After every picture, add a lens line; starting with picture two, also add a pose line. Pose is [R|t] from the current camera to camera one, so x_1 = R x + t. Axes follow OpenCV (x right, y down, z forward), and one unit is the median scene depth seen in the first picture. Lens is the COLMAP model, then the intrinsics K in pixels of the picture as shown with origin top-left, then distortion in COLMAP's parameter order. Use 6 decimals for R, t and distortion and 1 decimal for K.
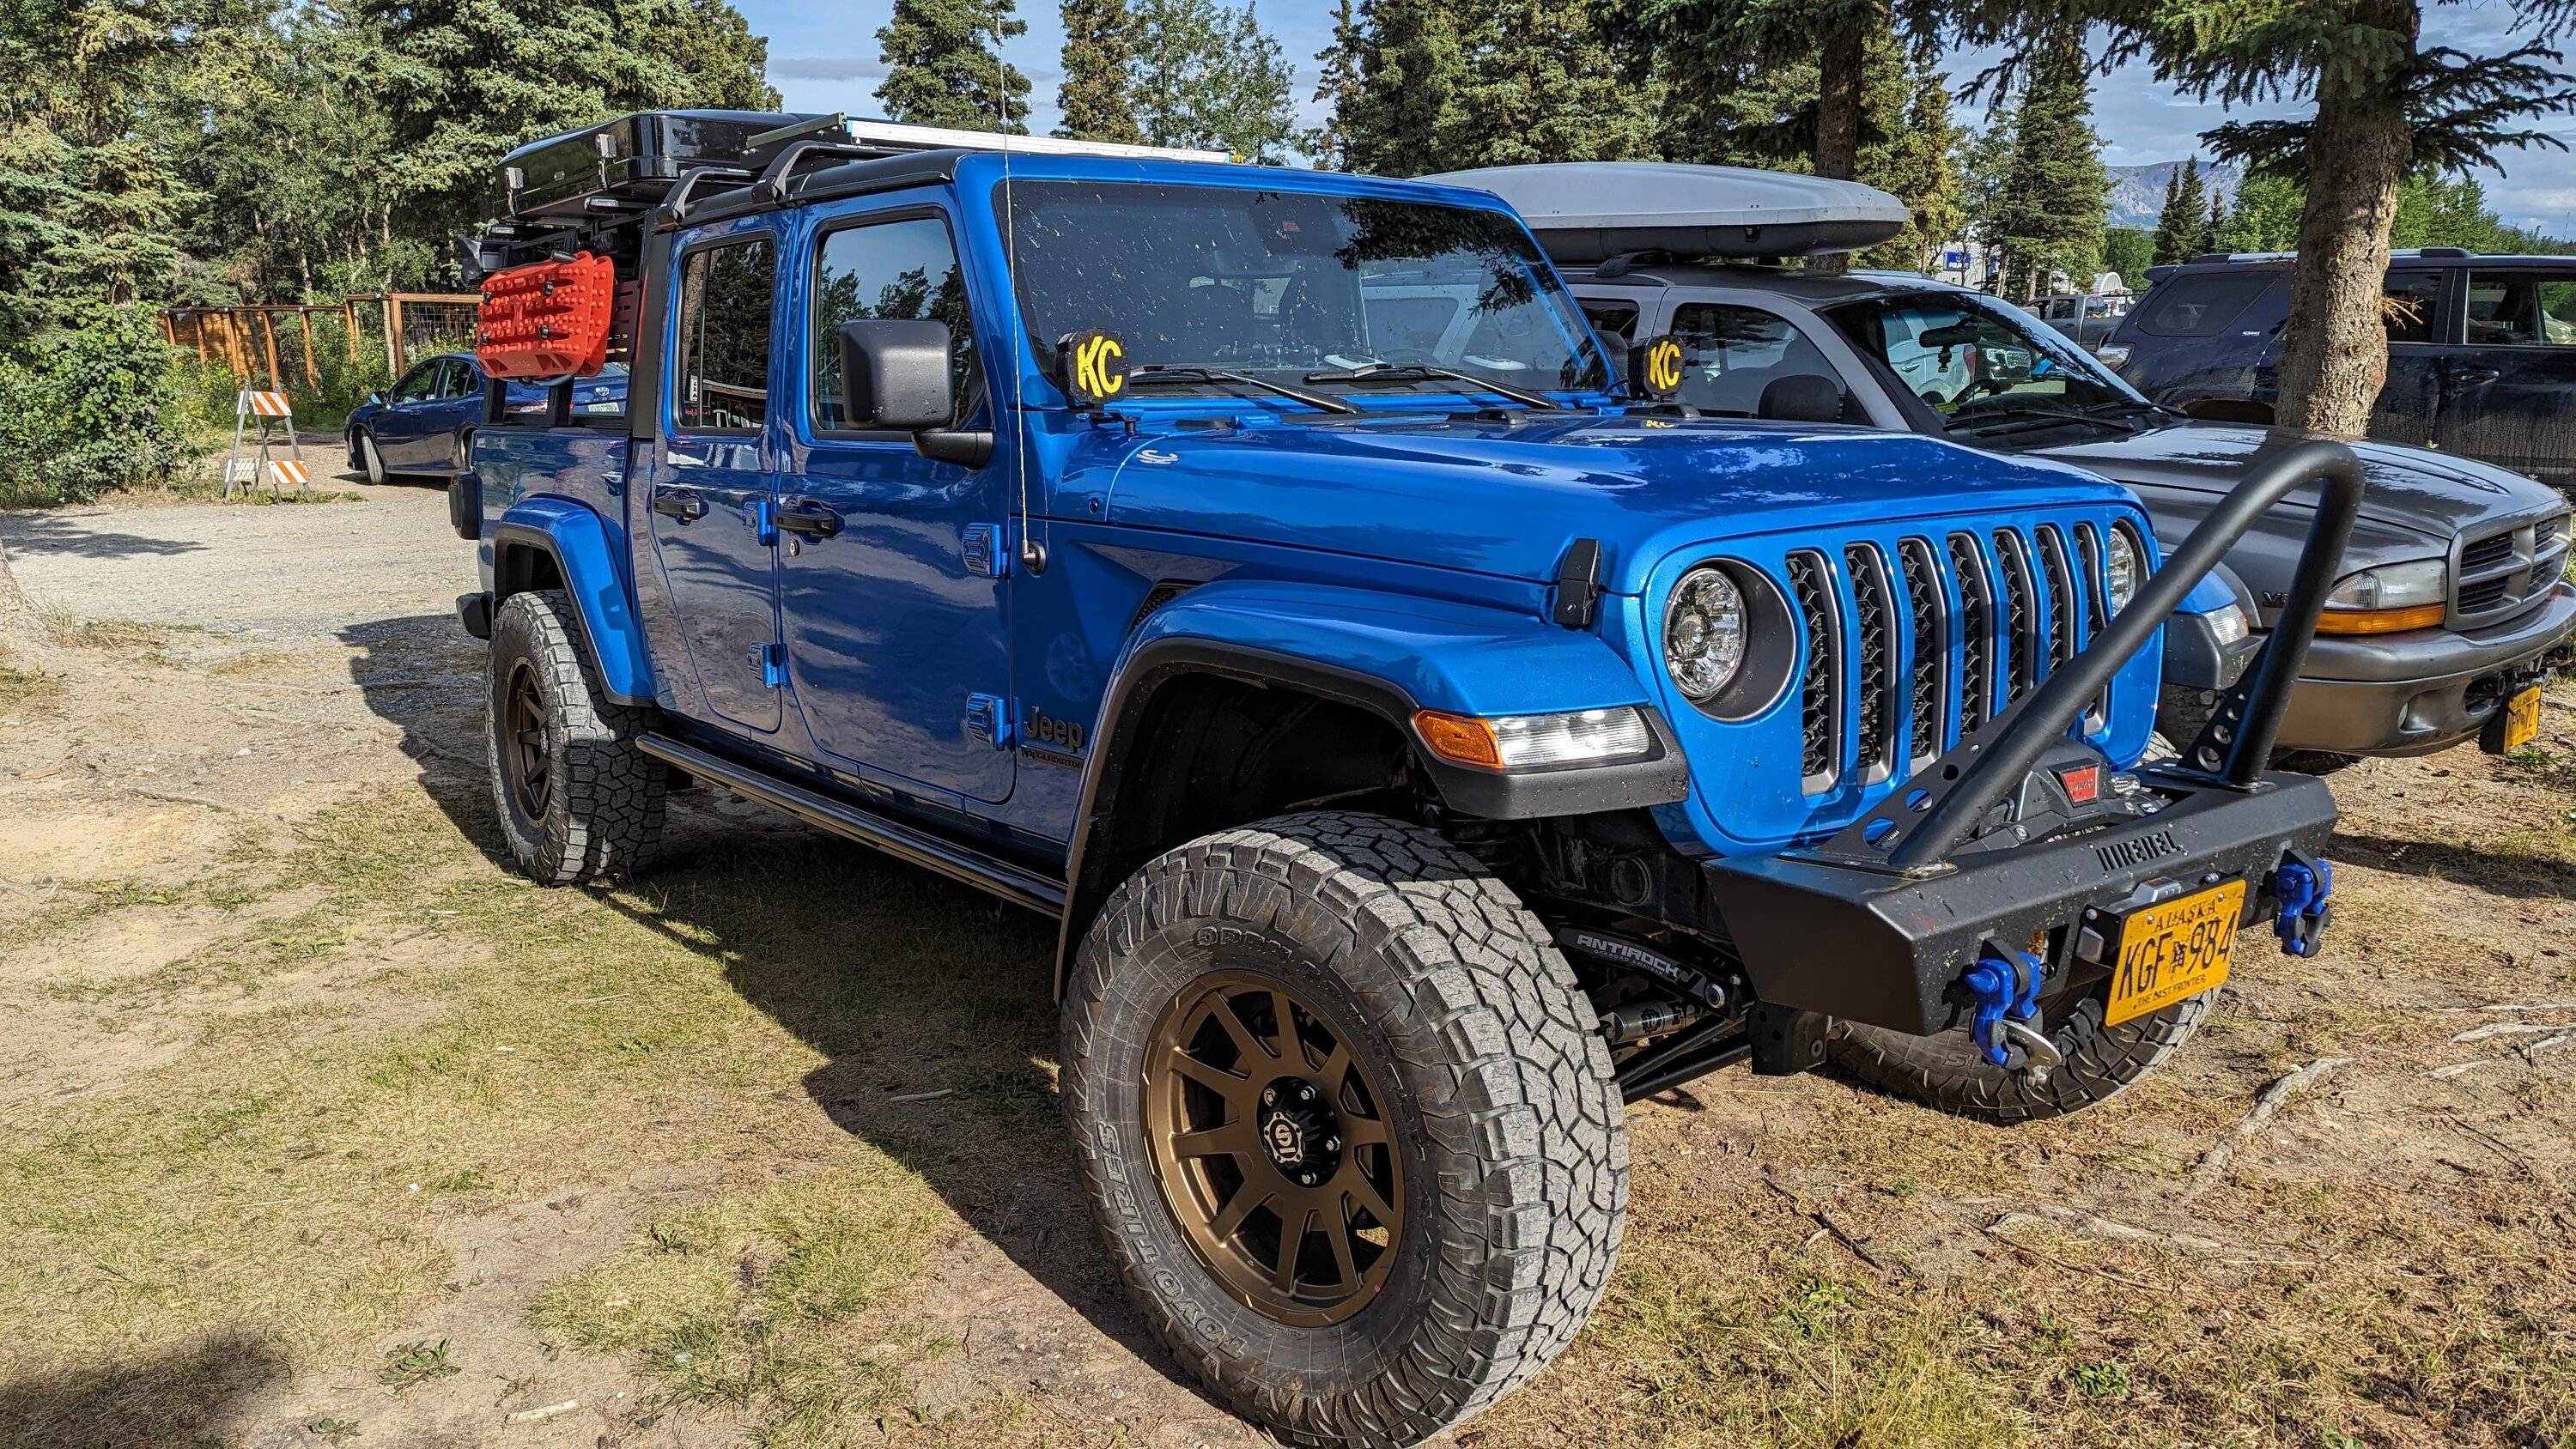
lens RADIAL K [[1875.3, 0, 1293.4], [0, 1875.3, 670.9], [0, 0, 1]] dist [0.025703, -0.020245]
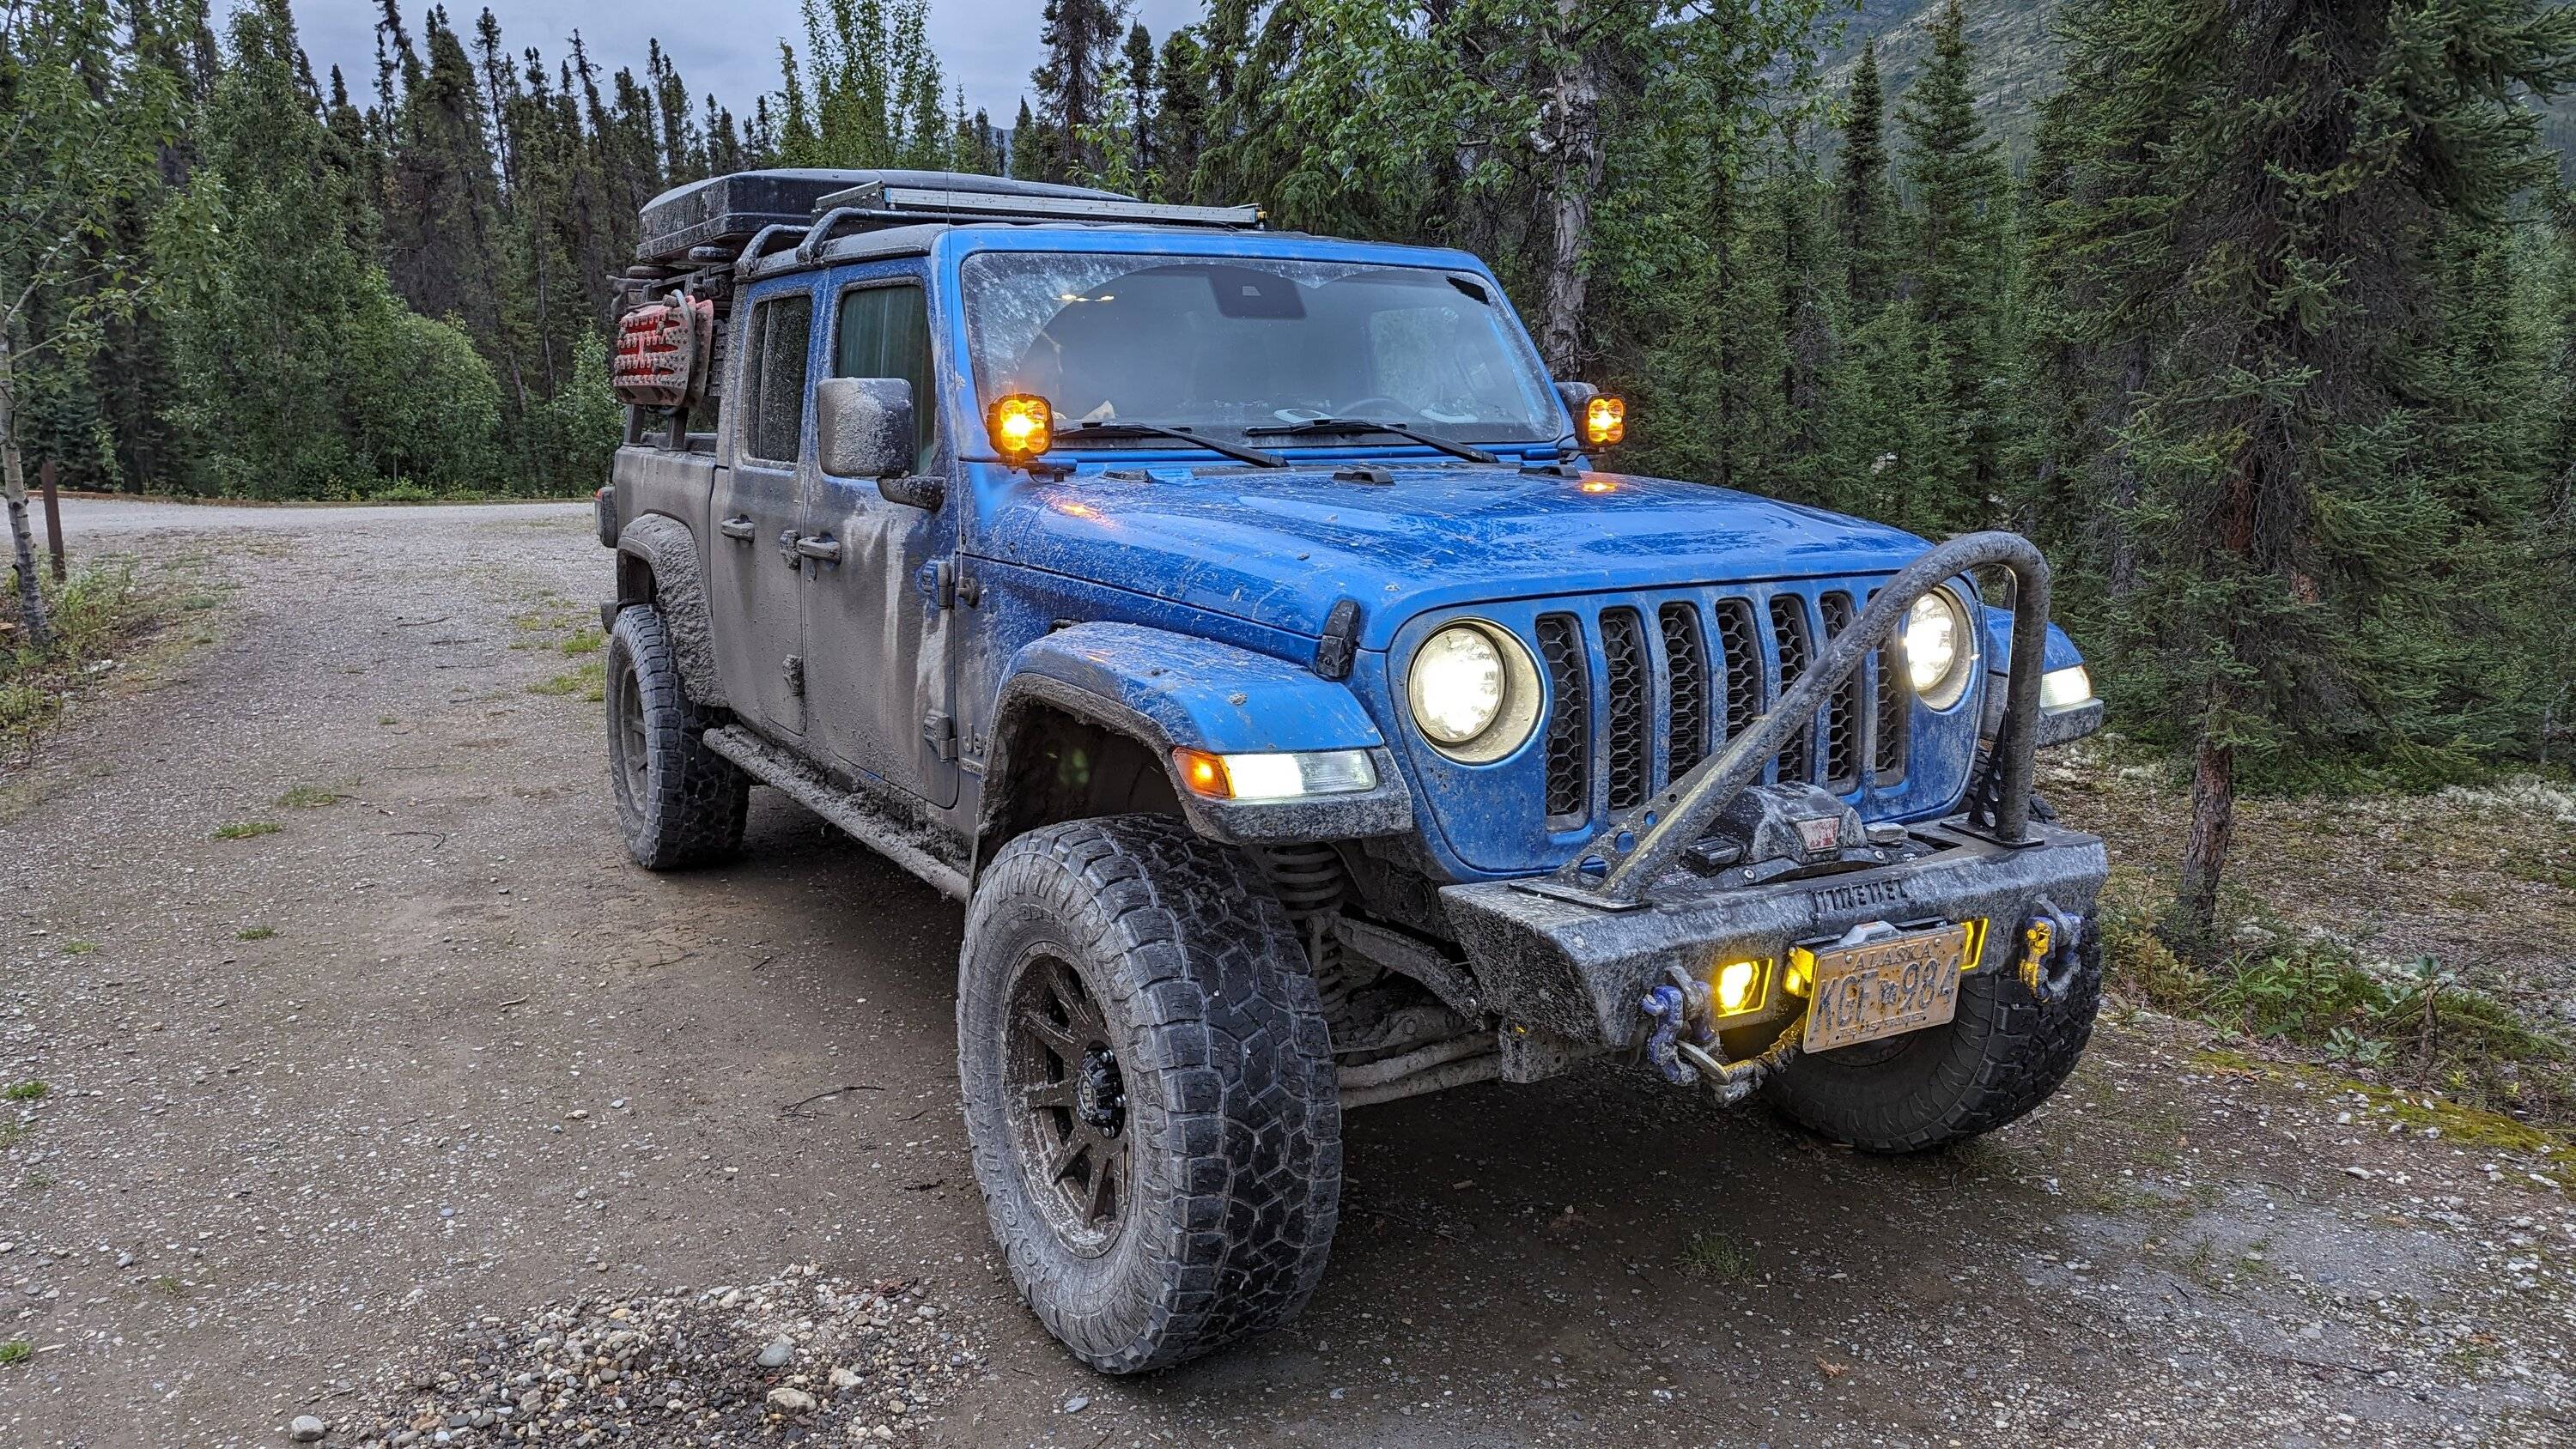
lens RADIAL K [[1875.3, 0, 1282.1], [0, 1875.3, 719.9], [0, 0, 1]] dist [0.025703, -0.020245]
pose [[0.990331, 0.039365, -0.133023, 0.235641], [-0.036507, 0.999049, 0.023860, -0.019853], [0.133836, -0.018773, 0.990826, -0.115362]]
